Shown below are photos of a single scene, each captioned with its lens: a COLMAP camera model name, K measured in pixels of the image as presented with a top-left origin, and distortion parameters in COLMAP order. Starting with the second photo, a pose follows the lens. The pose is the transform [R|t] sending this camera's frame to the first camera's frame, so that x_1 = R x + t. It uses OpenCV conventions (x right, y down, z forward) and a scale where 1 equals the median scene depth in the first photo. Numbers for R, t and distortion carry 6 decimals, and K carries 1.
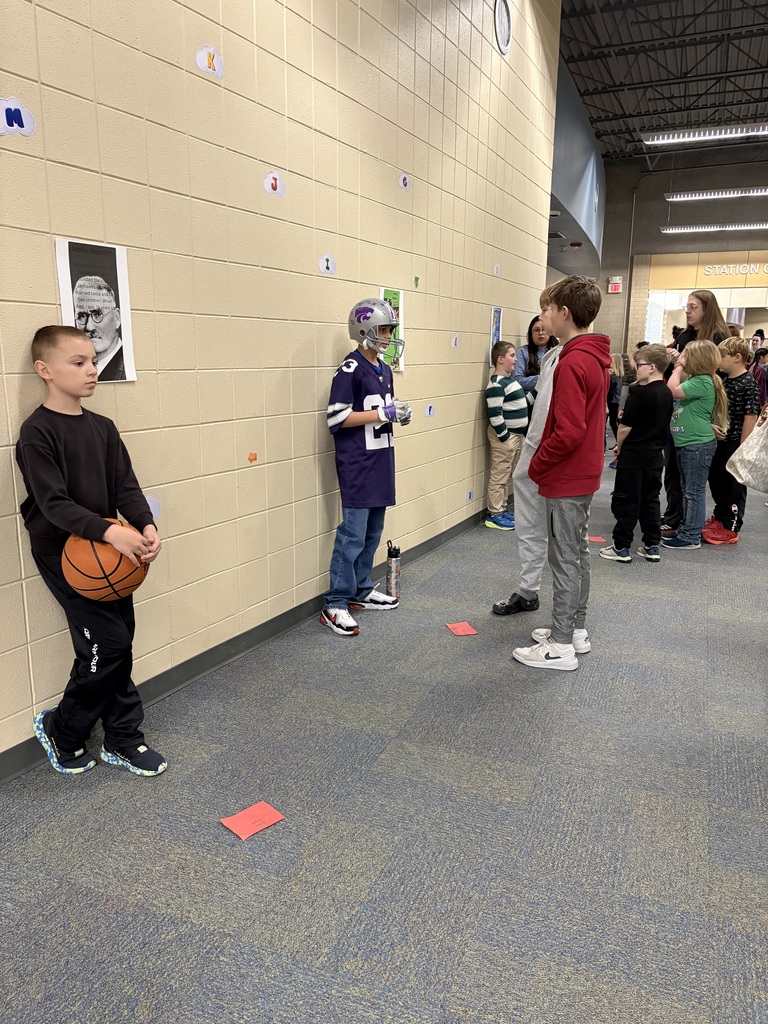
lens RADIAL K [[759.8, 0, 381.1], [0, 759.8, 534.4], [0, 0, 1]] dist [0.005475, 0.003926]
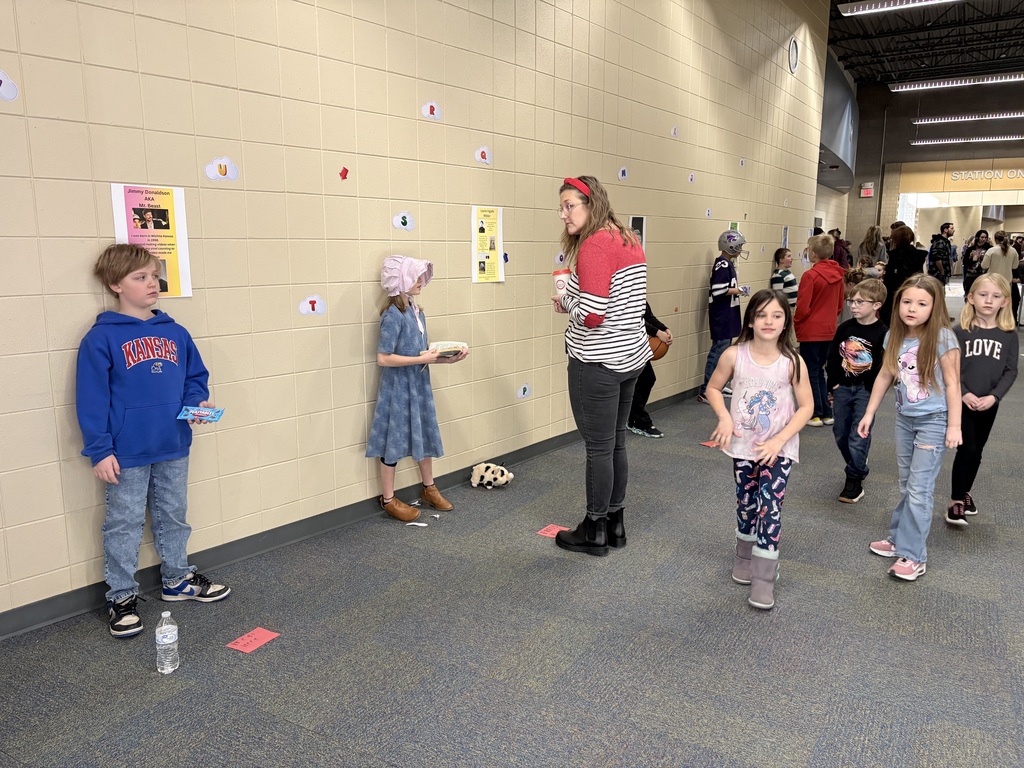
lens RADIAL K [[759.8, 0, 512.0], [0, 759.8, 384.0], [0, 0, 1]] dist [0.005475, 0.003926]
pose [[0.990117, 0.019299, -0.138913, -0.140079], [-0.026996, 0.998190, -0.053740, 0.095250], [0.137624, 0.056959, 0.988845, -0.464266]]
